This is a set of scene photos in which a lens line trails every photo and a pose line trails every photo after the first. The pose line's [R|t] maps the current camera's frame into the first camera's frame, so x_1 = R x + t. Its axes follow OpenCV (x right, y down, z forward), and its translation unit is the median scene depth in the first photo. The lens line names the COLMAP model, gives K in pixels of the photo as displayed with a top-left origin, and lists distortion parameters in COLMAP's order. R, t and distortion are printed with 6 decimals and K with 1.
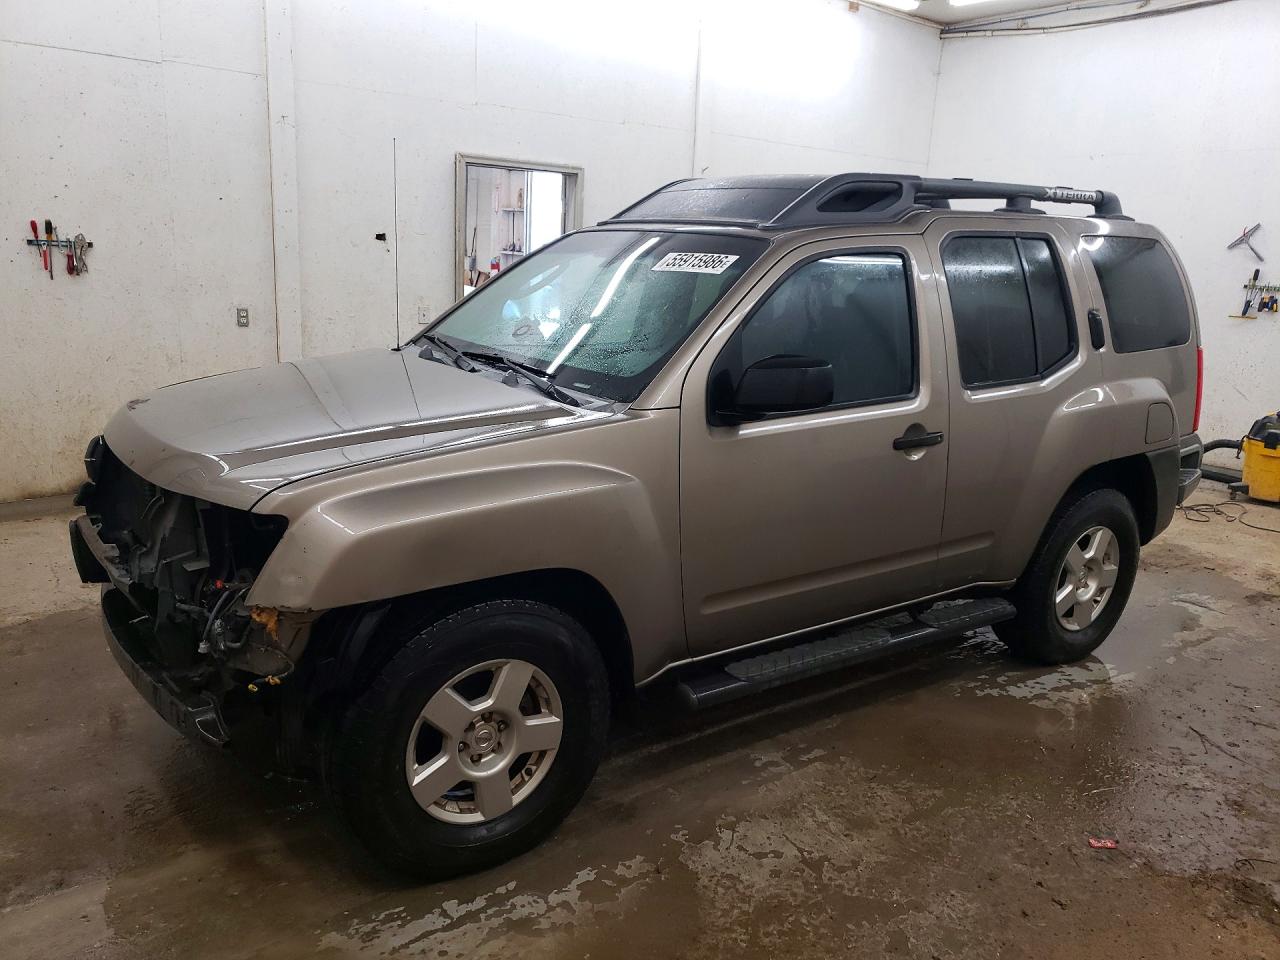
lens RADIAL K [[1030.1, 0, 633.3], [0, 1030.1, 490.4], [0, 0, 1]] dist [-0.006014, 0.060342]
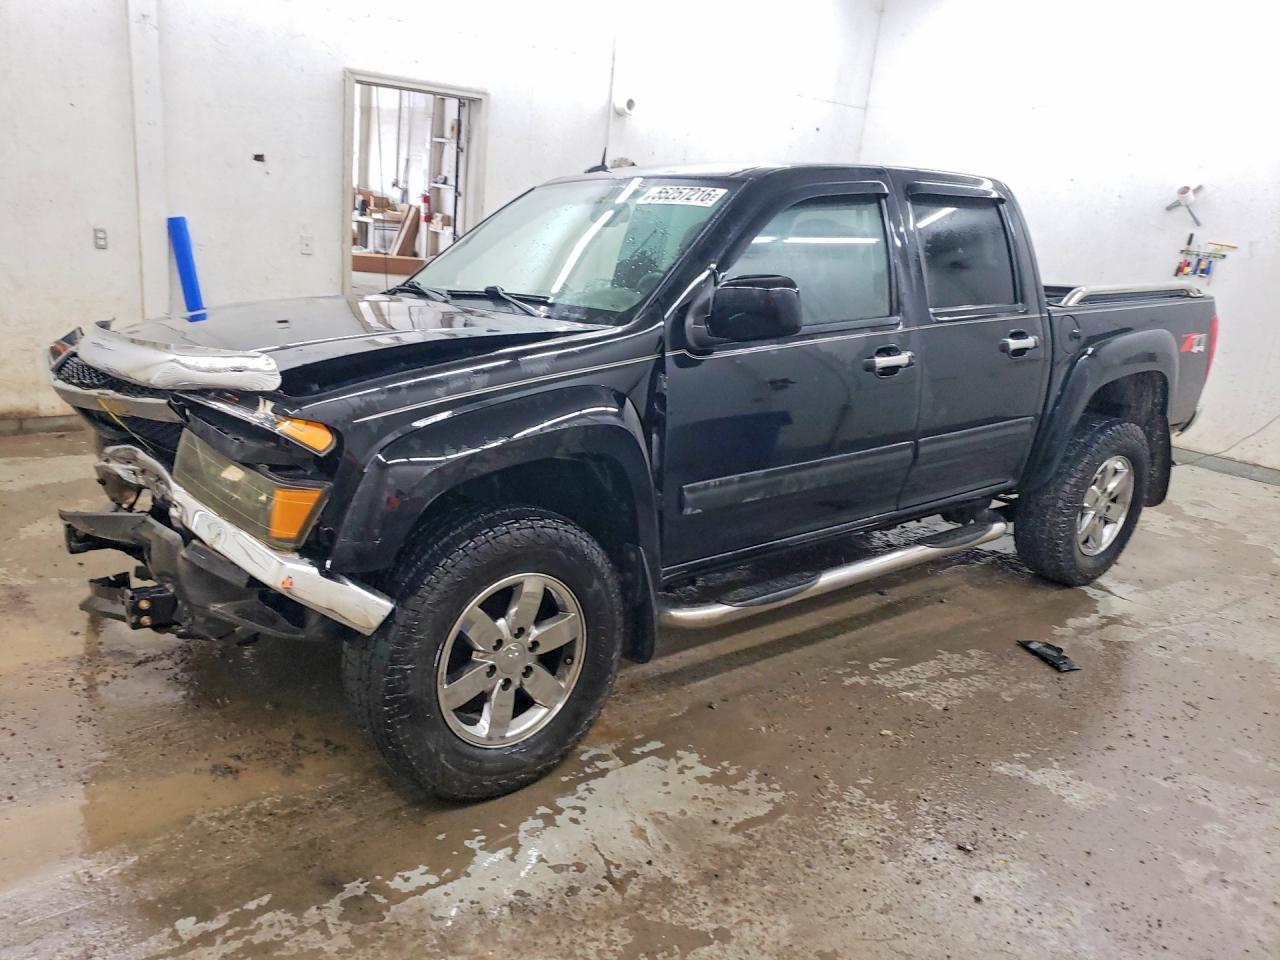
lens RADIAL K [[995.3, 0, 640.0], [0, 995.3, 480.0], [0, 0, 1]] dist [0.011226, 0.009642]
pose [[0.999156, 0.035834, 0.020079, 0.140510], [-0.036744, 0.998220, 0.046968, -0.019239], [-0.018360, -0.047666, 0.998695, 0.136199]]
